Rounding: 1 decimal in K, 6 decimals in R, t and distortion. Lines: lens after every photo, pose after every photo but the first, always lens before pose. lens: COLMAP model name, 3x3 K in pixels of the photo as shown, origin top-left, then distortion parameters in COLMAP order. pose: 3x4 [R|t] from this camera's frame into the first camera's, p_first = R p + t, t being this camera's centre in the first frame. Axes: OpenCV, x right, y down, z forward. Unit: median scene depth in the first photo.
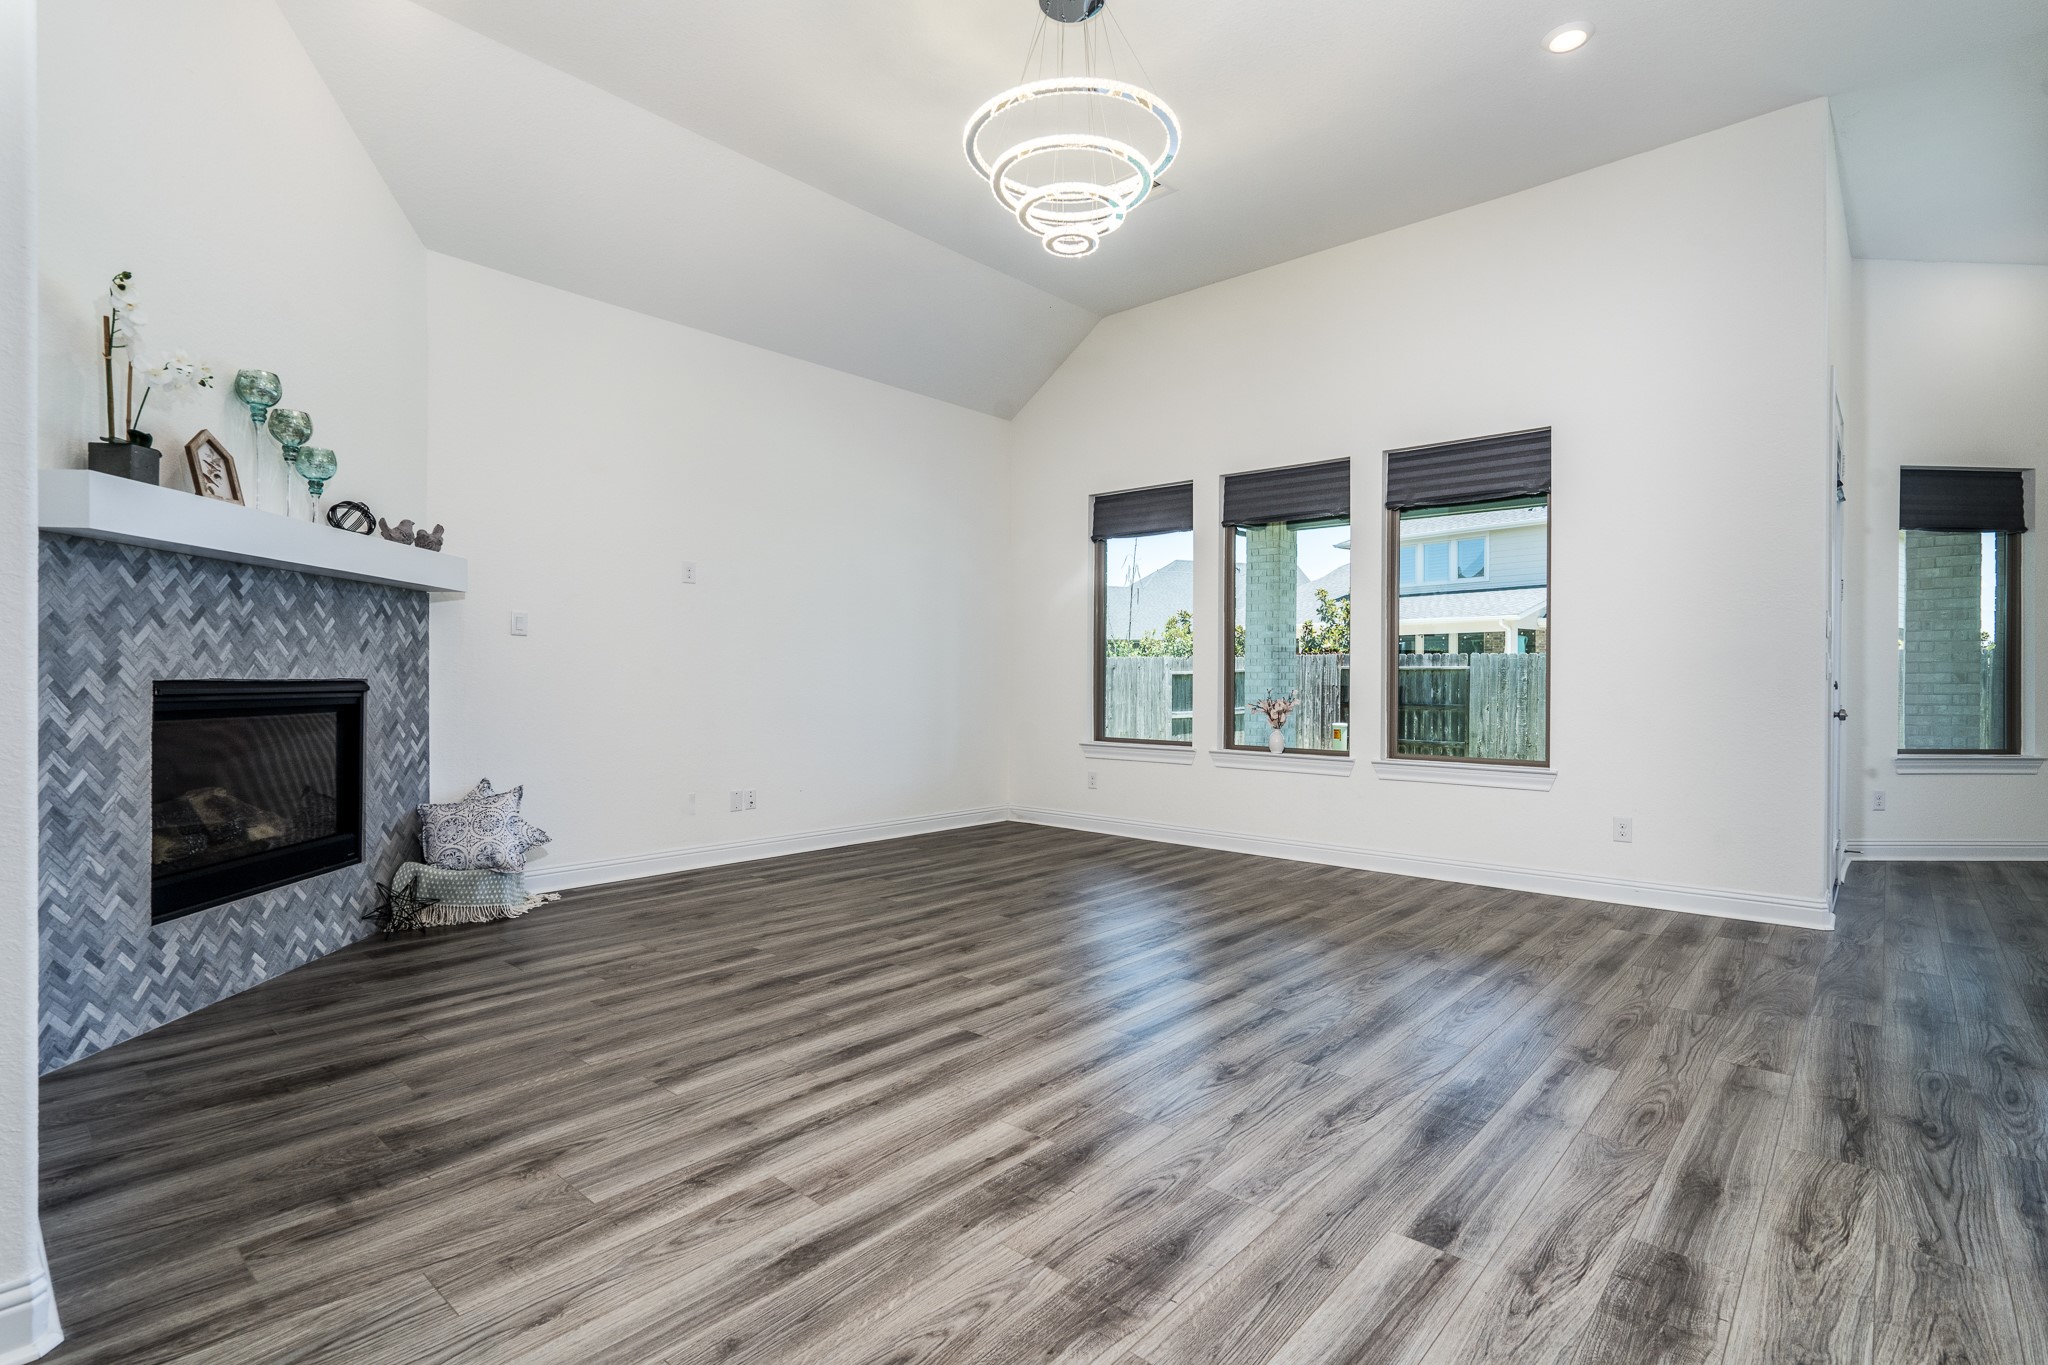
lens RADIAL K [[976.1, 0, 1032.9], [0, 976.1, 682.3], [0, 0, 1]] dist [0.005727, -0.001763]
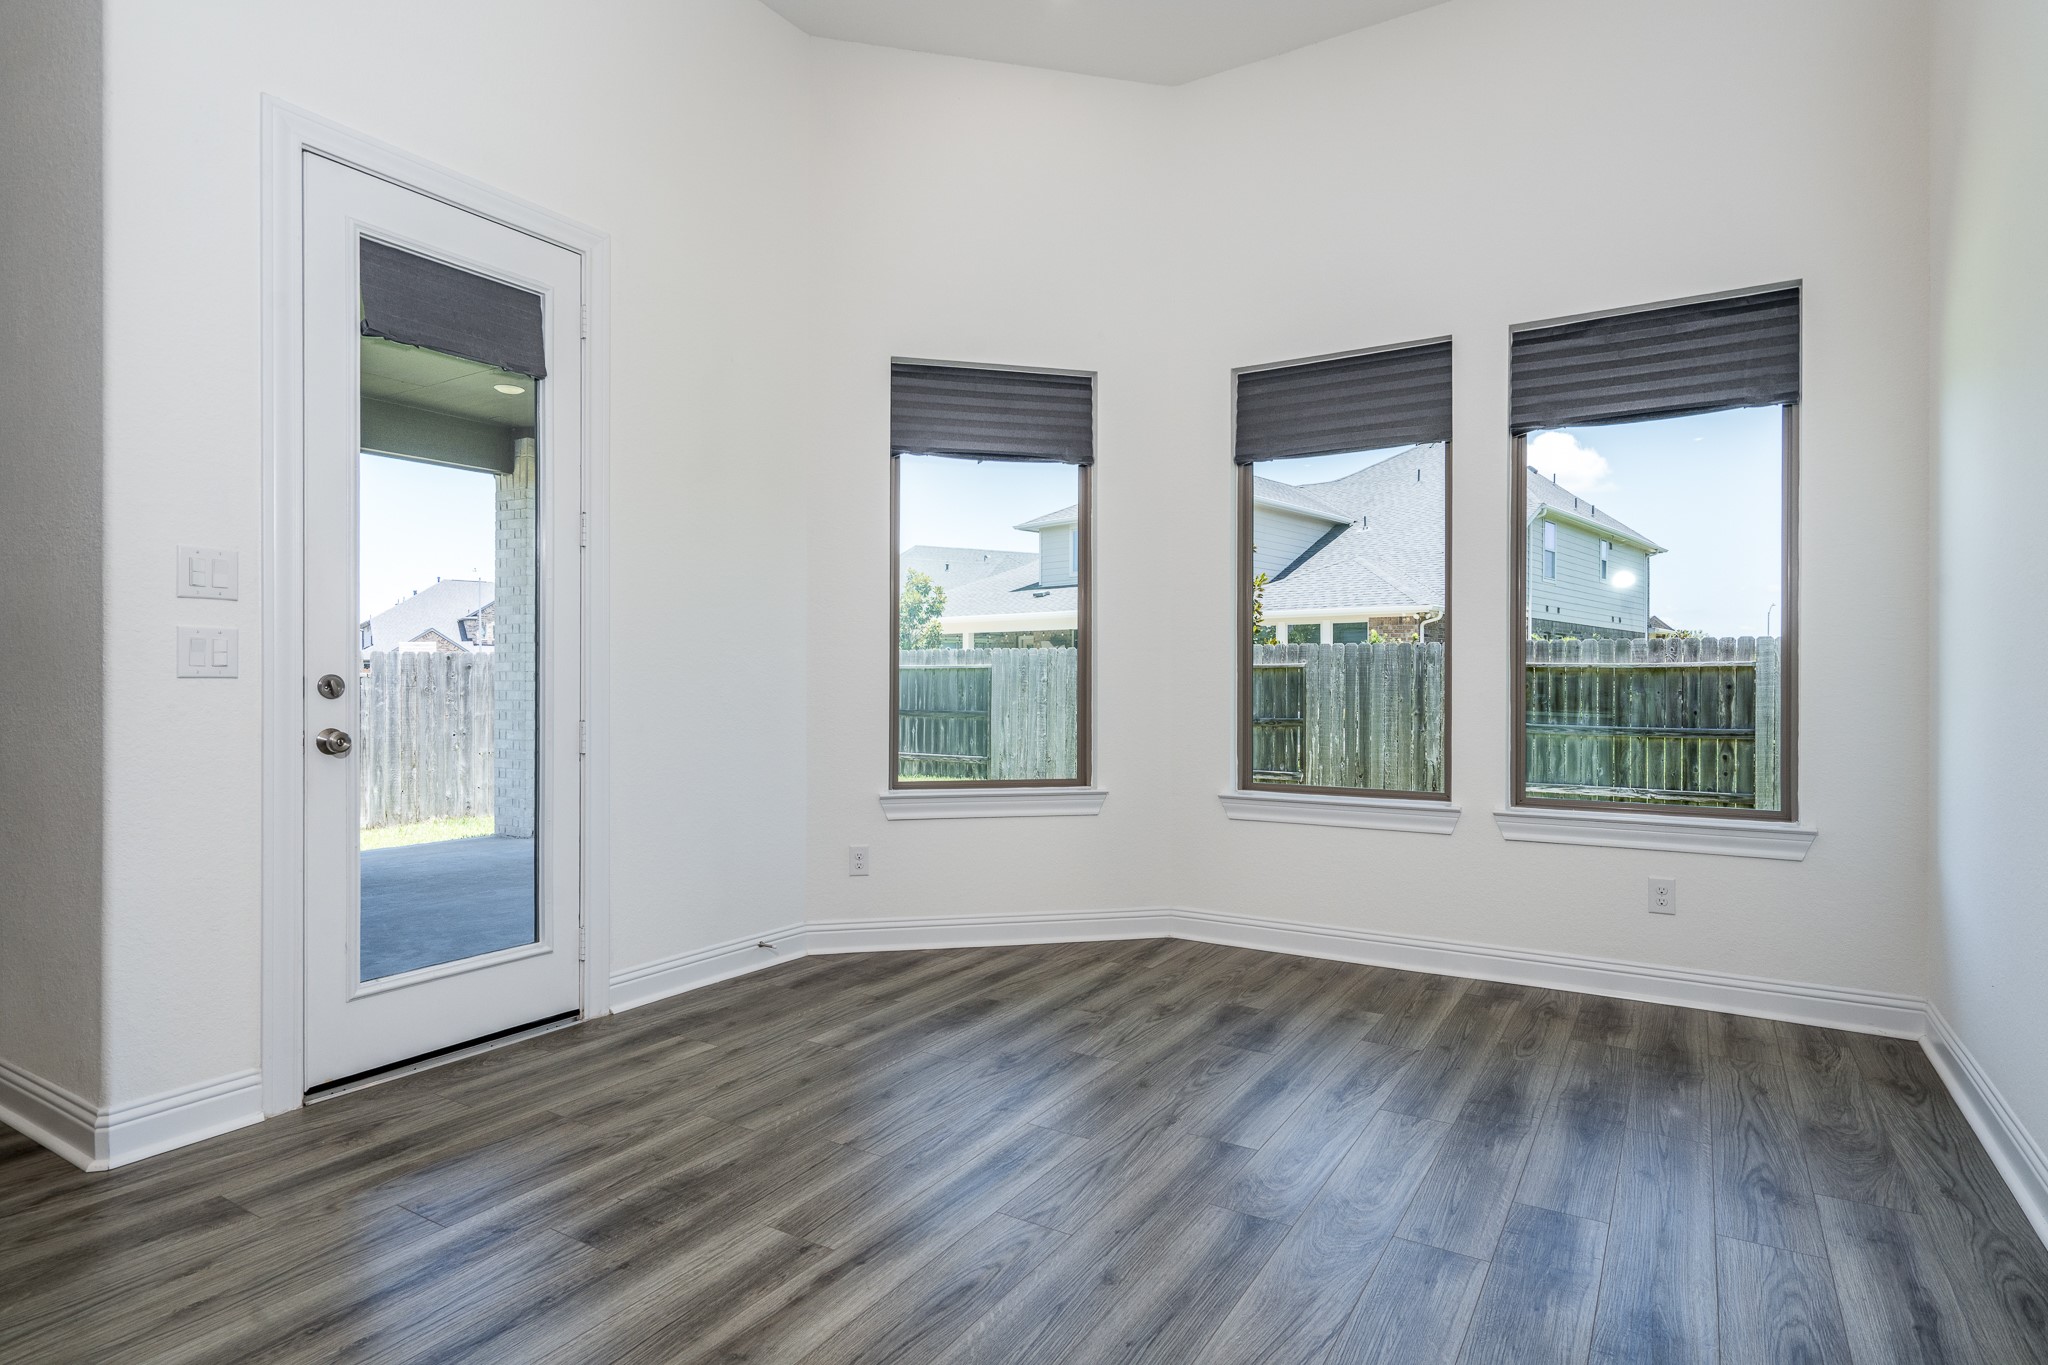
lens RADIAL K [[1086.4, 0, 1022.2], [0, 1086.4, 686.1], [0, 0, 1]] dist [-0.001866, -0.000466]
pose [[0.986060, -0.003950, 0.166343, 1.407326], [0.003811, 0.999992, 0.001155, 0.003894], [-0.166346, -0.000505, 0.986067, 0.431975]]
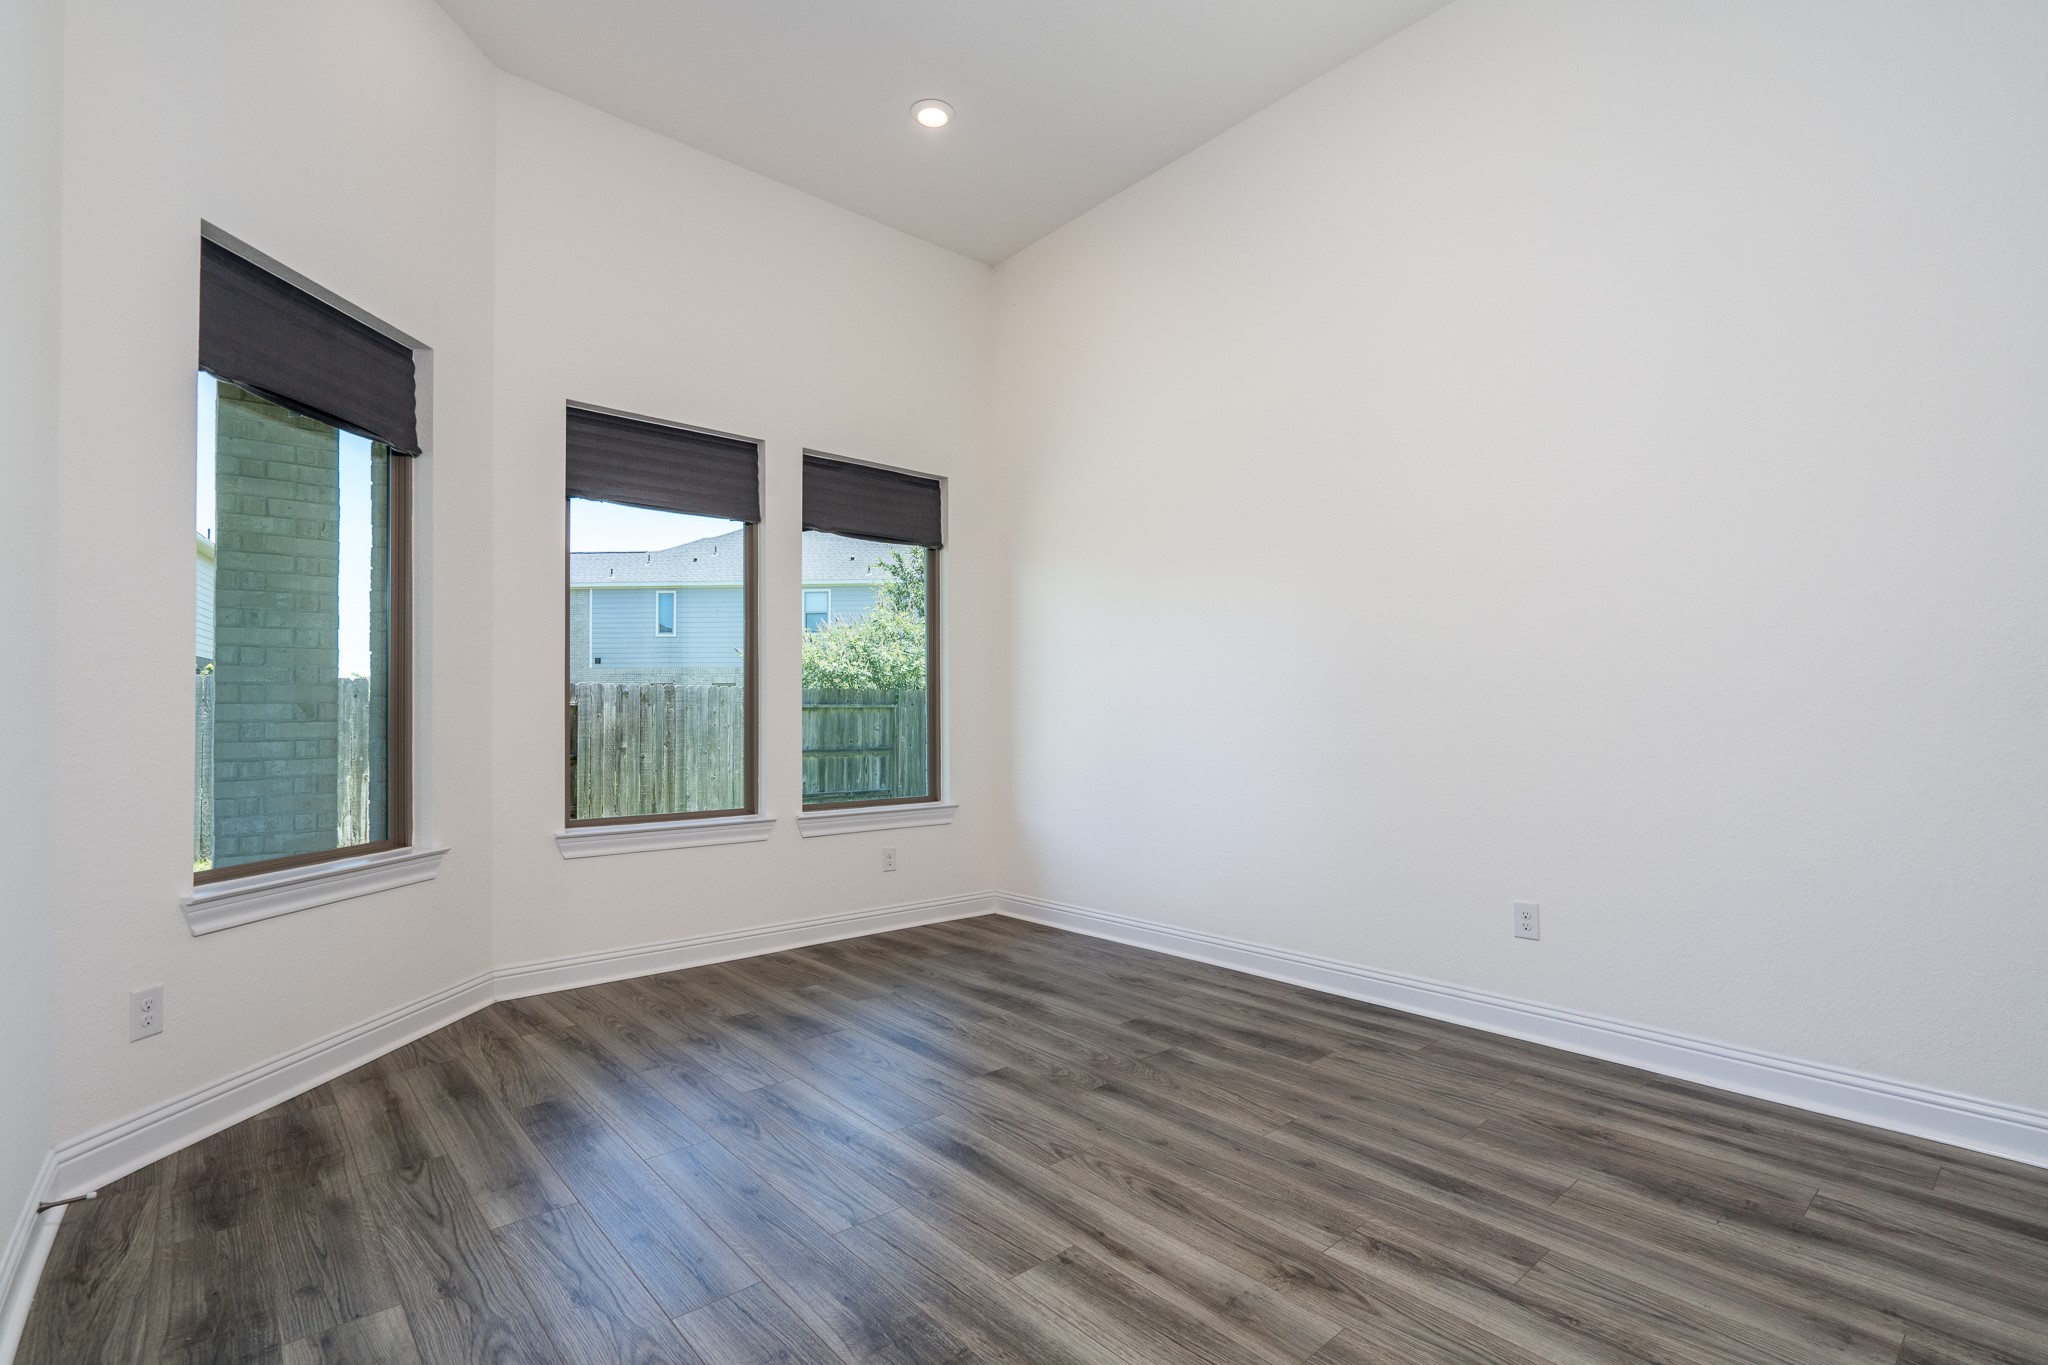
lens RADIAL K [[937.1, 0, 1043.5], [0, 937.1, 708.9], [0, 0, 1]] dist [-0.008853, -0.000313]
pose [[0.118356, 0.003201, 0.992966, 0.869370], [0.007953, 0.999960, -0.004171, -0.001090], [-0.992939, 0.008391, 0.118325, 0.969205]]
